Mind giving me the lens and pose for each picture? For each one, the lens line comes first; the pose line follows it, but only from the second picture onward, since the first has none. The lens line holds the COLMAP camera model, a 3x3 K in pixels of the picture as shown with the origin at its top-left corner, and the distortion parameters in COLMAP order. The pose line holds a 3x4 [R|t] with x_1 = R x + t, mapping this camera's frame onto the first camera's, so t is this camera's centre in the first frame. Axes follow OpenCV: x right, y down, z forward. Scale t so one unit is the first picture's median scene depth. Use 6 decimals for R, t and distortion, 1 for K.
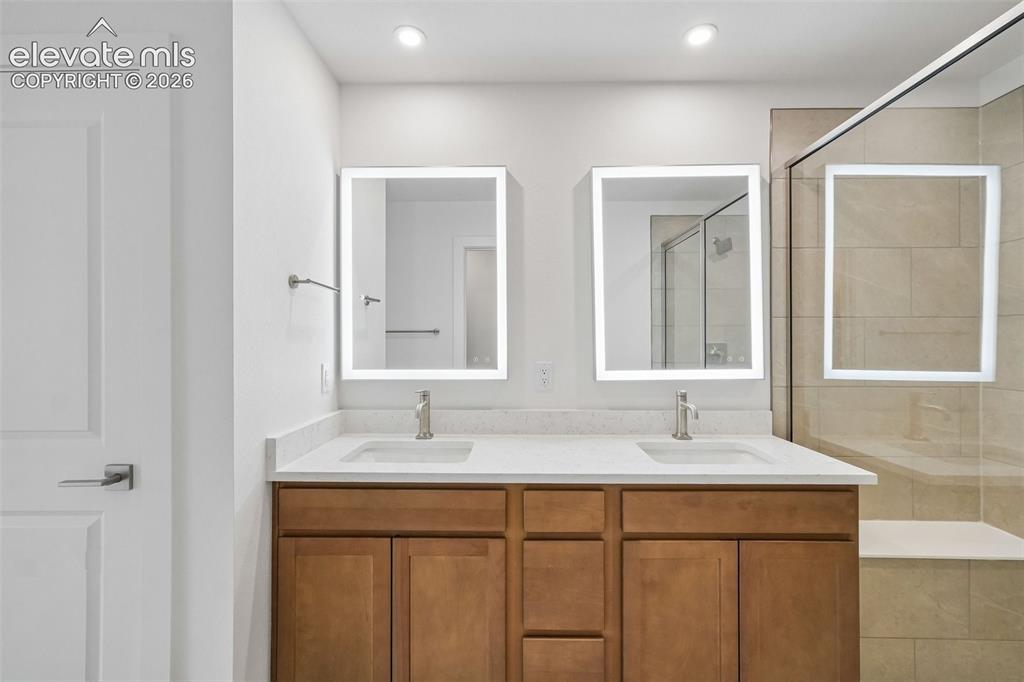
lens RADIAL K [[435.4, 0, 512.0], [0, 435.4, 341.0], [0, 0, 1]] dist [-0.007112, 0.000006]
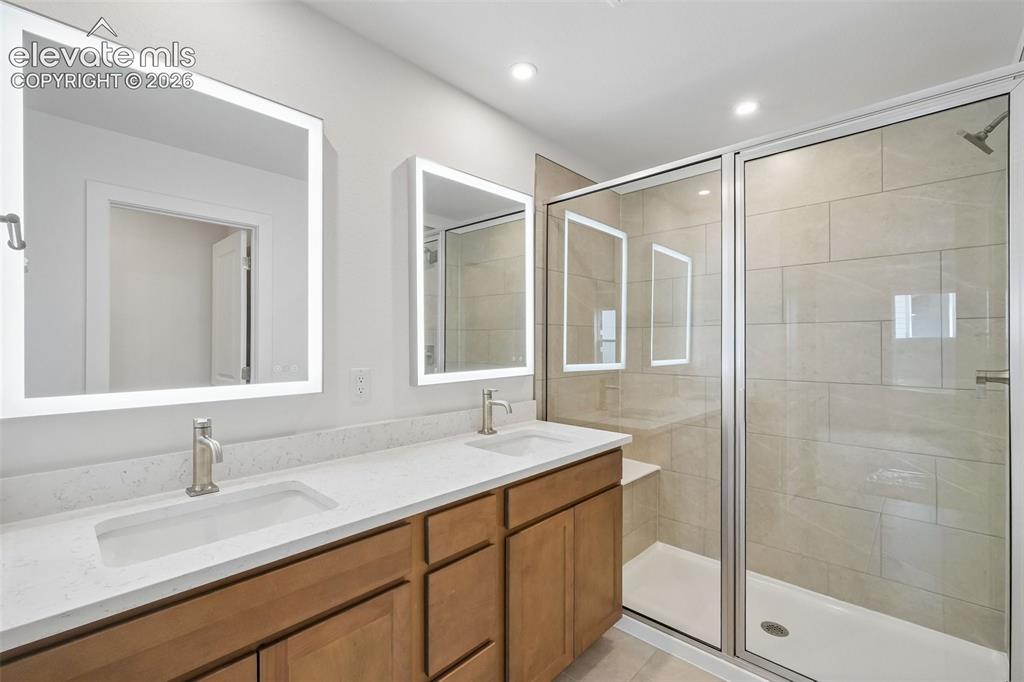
lens RADIAL K [[444.9, 0, 512.0], [0, 444.9, 341.0], [0, 0, 1]] dist [-0.001931, -0.000465]
pose [[0.667059, 0.002951, 0.744999, -0.389704], [-0.004060, 0.999992, -0.000325, -0.005737], [-0.744994, -0.002808, 0.667065, 0.213885]]
